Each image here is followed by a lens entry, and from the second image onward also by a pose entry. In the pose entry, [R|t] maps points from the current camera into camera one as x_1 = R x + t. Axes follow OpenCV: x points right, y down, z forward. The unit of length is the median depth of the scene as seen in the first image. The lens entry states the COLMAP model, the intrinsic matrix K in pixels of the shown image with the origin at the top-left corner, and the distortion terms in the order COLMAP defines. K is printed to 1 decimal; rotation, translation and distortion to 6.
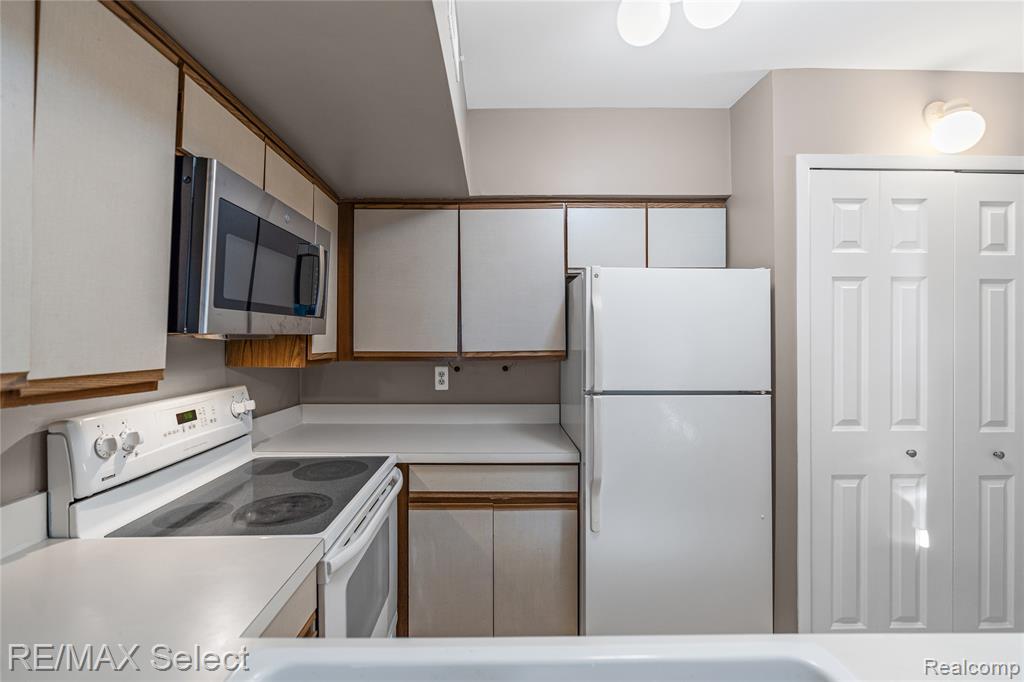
lens RADIAL K [[462.4, 0, 516.5], [0, 462.4, 337.4], [0, 0, 1]] dist [-0.000544, 0.000784]
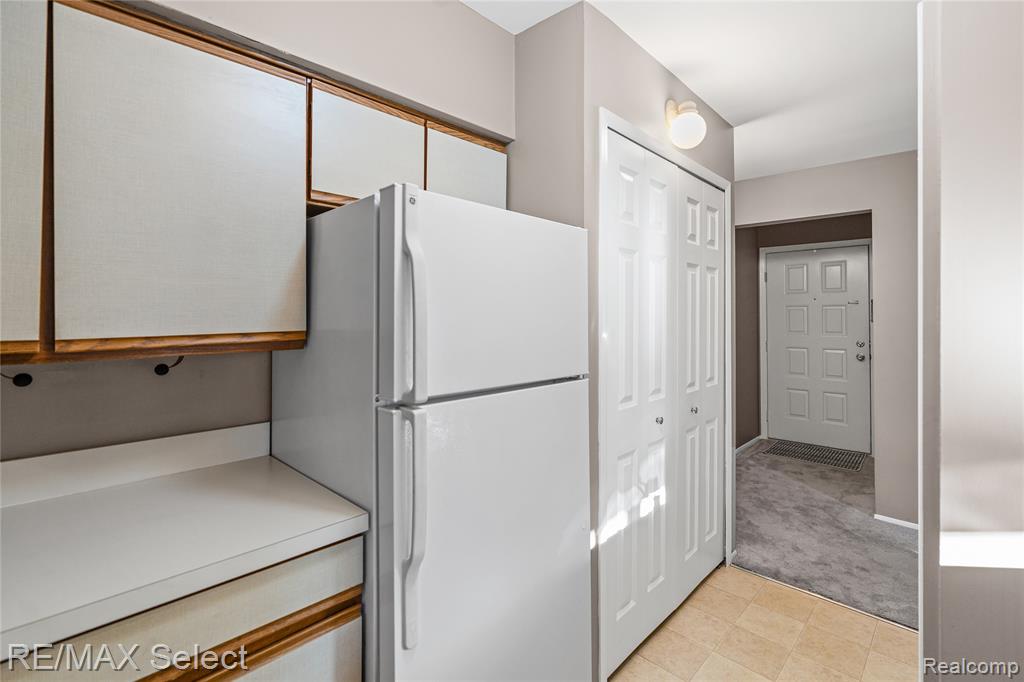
lens RADIAL K [[463.4, 0, 515.6], [0, 463.4, 309.8], [0, 0, 1]] dist [-0.001271, 0.000288]
pose [[0.711281, 0.010246, 0.702833, -0.118068], [-0.002460, 0.999924, -0.012088, 0.007907], [-0.702903, 0.006869, 0.711252, 0.414068]]
